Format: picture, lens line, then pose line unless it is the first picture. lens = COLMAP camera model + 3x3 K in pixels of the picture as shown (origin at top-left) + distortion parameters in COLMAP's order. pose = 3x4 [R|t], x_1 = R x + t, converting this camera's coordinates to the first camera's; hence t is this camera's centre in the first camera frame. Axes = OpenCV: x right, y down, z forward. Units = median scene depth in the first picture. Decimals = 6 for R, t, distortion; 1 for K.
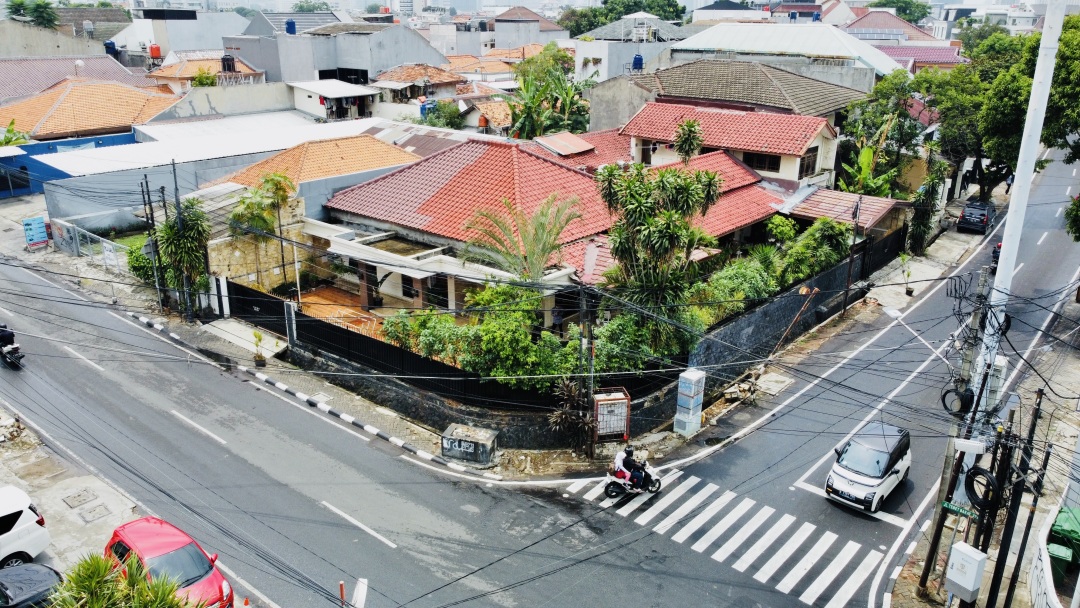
lens RADIAL K [[820.6, 0, 541.8], [0, 820.6, 309.7], [0, 0, 1]] dist [0.004039, -0.003051]
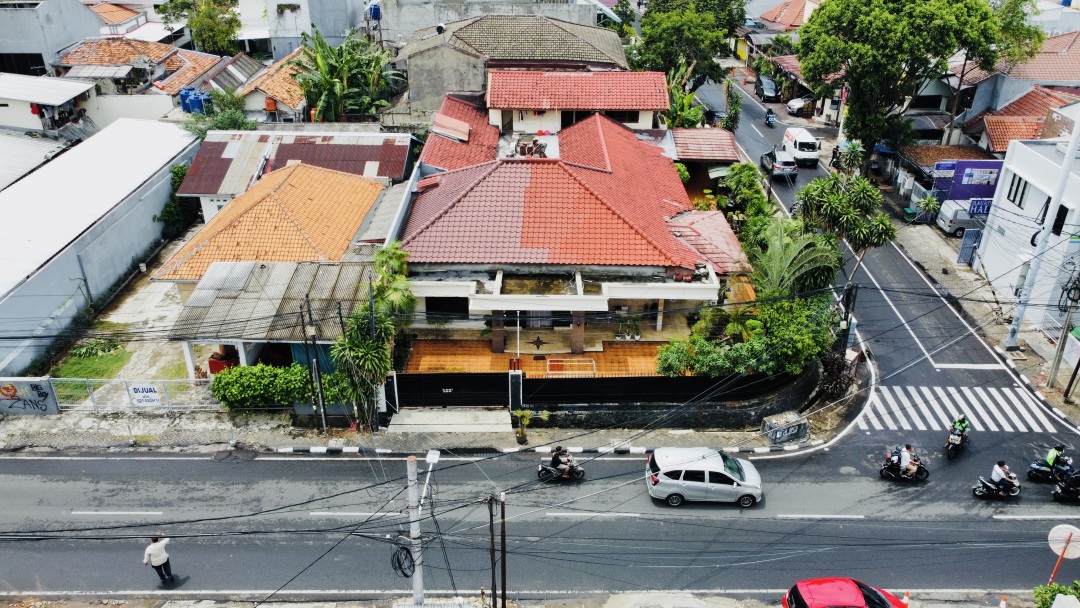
lens RADIAL K [[820.6, 0, 541.8], [0, 820.6, 309.7], [0, 0, 1]] dist [0.004039, -0.003051]
pose [[0.763011, -0.314274, 0.564842, -0.788791], [0.220090, 0.947947, 0.230123, -0.293548], [-0.607762, -0.051270, 0.792463, 0.171453]]
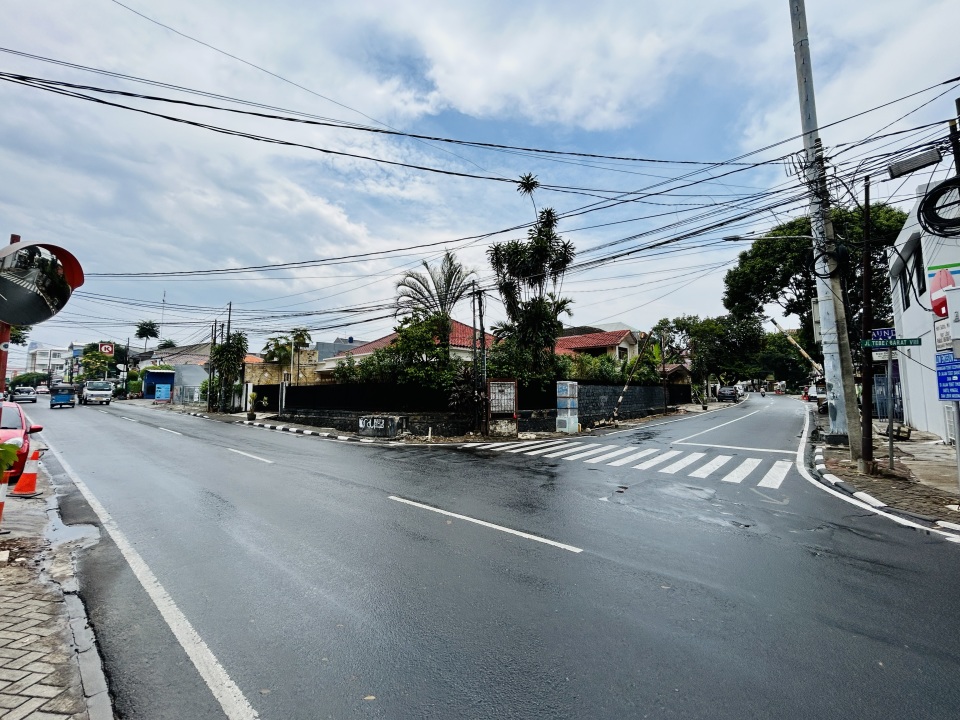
lens RADIAL K [[391.5, 0, 480.0], [0, 391.5, 360.0], [0, 0, 1]] dist [0.000392, -0.000396]
pose [[0.999795, -0.017678, -0.009831, 0.044075], [0.011944, 0.908182, -0.418406, 0.237092], [0.016325, 0.418203, 0.908207, 0.344442]]
